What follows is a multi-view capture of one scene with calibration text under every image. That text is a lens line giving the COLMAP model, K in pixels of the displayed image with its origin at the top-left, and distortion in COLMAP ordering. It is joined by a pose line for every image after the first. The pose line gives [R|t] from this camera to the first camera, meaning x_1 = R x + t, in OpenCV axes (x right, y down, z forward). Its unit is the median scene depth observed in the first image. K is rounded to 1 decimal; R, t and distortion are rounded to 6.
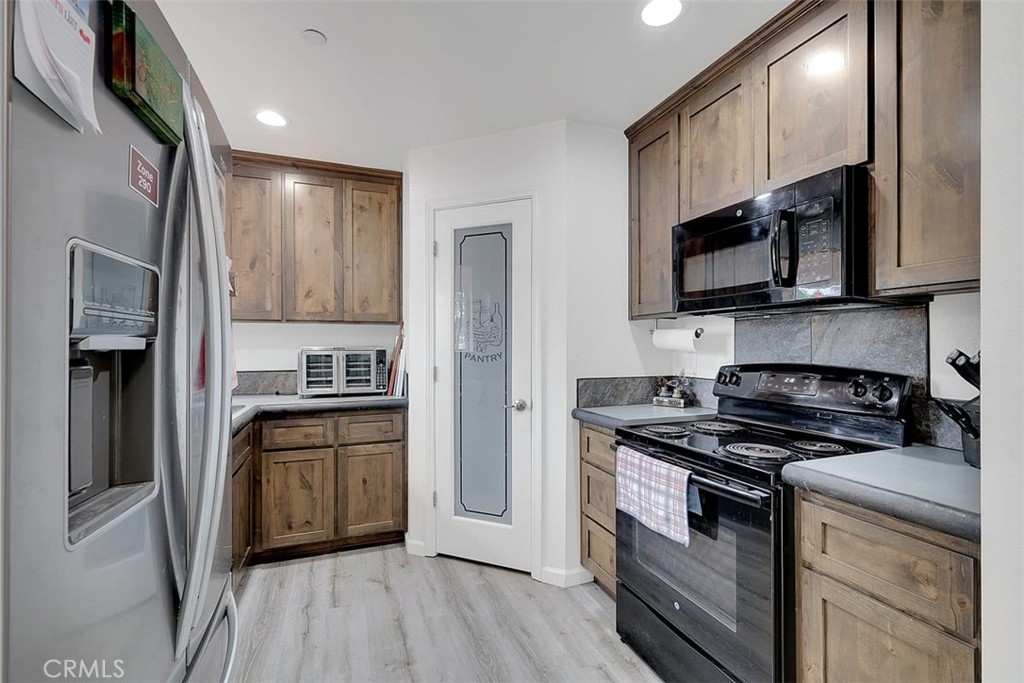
lens RADIAL K [[446.4, 0, 512.3], [0, 446.4, 346.8], [0, 0, 1]] dist [0.000187, 0.001615]
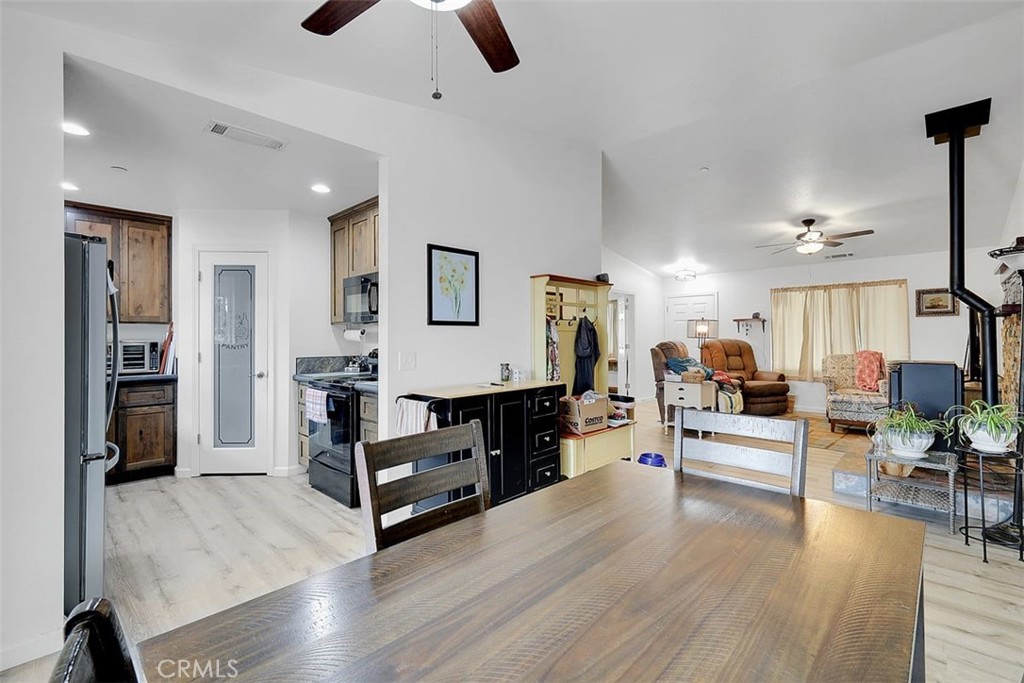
lens RADIAL K [[446.4, 0, 513.3], [0, 446.4, 336.9], [0, 0, 1]] dist [0.000187, 0.001615]
pose [[0.907532, -0.000400, 0.419984, 0.165392], [0.003505, 0.999972, -0.006621, 0.003996], [-0.419969, 0.007481, 0.907508, -0.865048]]
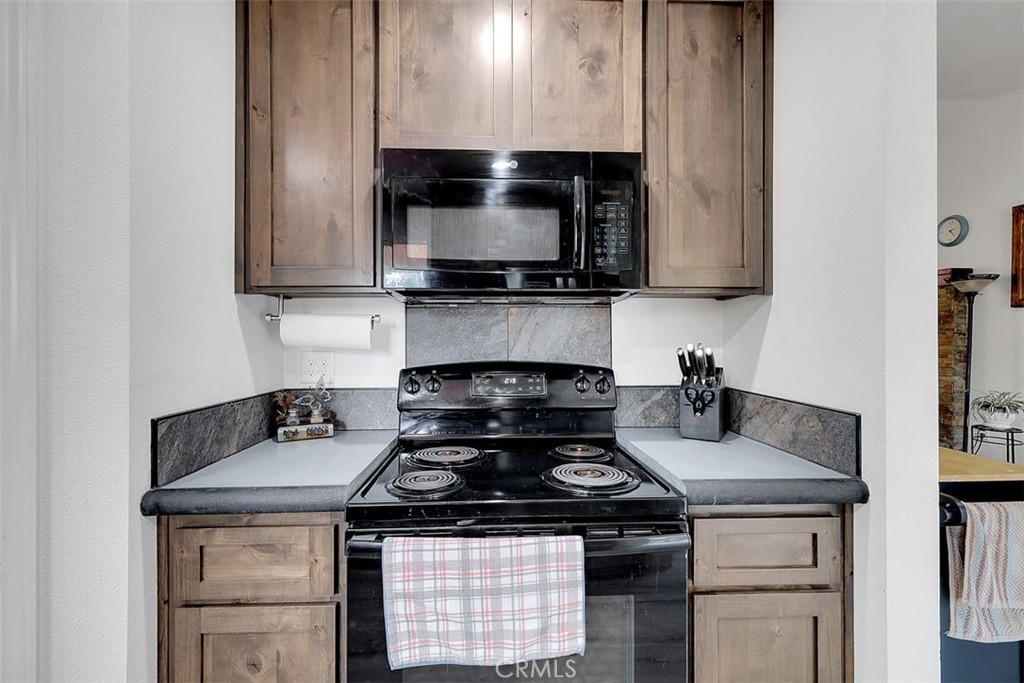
lens RADIAL K [[446.4, 0, 511.8], [0, 446.4, 342.0], [0, 0, 1]] dist [0.000187, 0.001615]
pose [[0.315976, -0.000852, 0.948767, -0.133501], [0.002842, 0.999996, -0.000048, 0.000112], [-0.948763, 0.002712, 0.315977, 0.493280]]
